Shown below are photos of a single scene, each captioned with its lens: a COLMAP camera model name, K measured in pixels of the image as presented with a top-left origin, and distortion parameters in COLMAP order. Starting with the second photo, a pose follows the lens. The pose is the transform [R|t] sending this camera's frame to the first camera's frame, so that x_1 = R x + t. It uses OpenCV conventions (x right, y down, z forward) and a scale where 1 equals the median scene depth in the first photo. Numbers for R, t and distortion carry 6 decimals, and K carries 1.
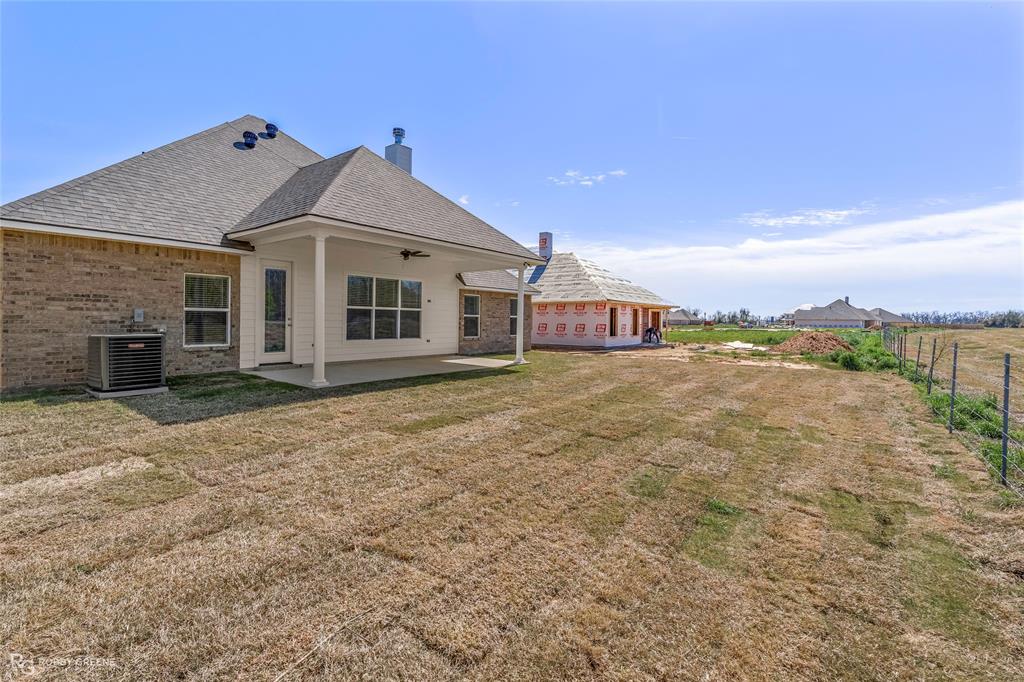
lens RADIAL K [[462.5, 0, 512.7], [0, 462.5, 333.6], [0, 0, 1]] dist [-0.007552, 0.002560]
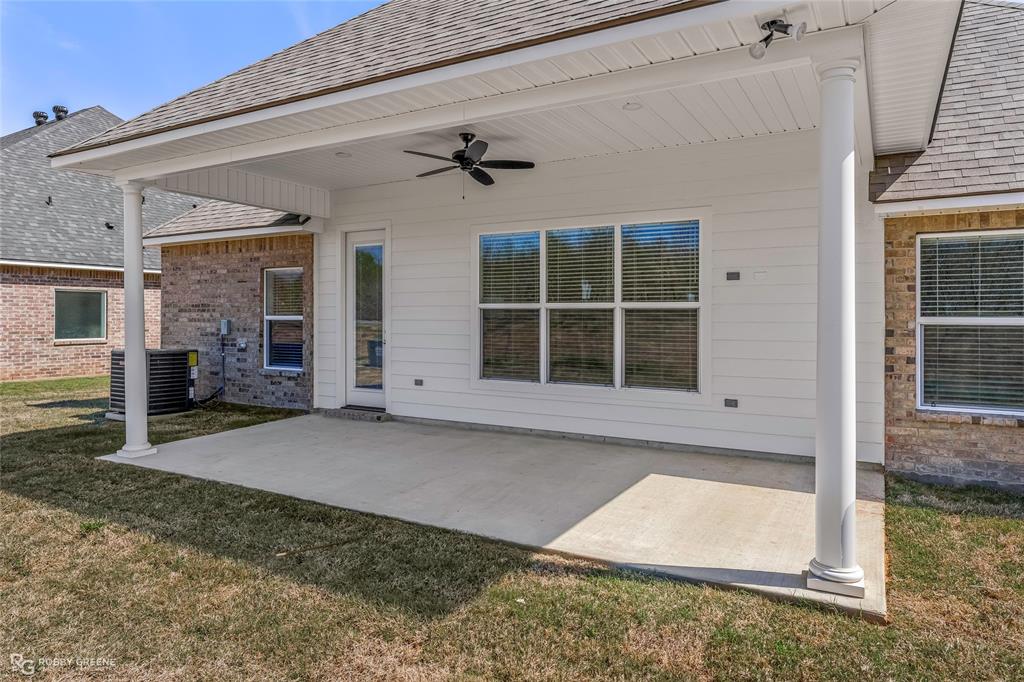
lens RADIAL K [[653.5, 0, 505.4], [0, 653.5, 311.2], [0, 0, 1]] dist [0.000742, 0.000118]
pose [[0.114843, -0.019630, -0.993190, 0.278490], [-0.028666, 0.999323, -0.023065, -0.036692], [0.992970, 0.031119, 0.114202, 0.917834]]
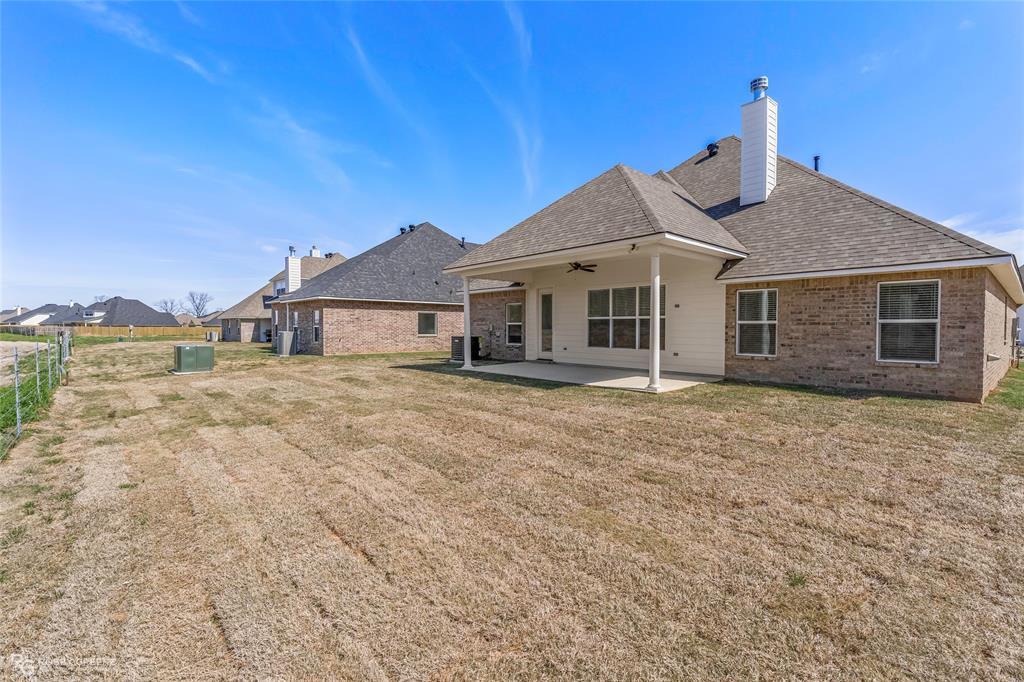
lens RADIAL K [[462.5, 0, 521.0], [0, 462.5, 340.3], [0, 0, 1]] dist [-0.007552, 0.002560]
pose [[-0.190648, 0.013708, -0.981563, 0.785302], [-0.033395, 0.999233, 0.020441, -0.019141], [0.981090, 0.036676, -0.190044, 1.020585]]
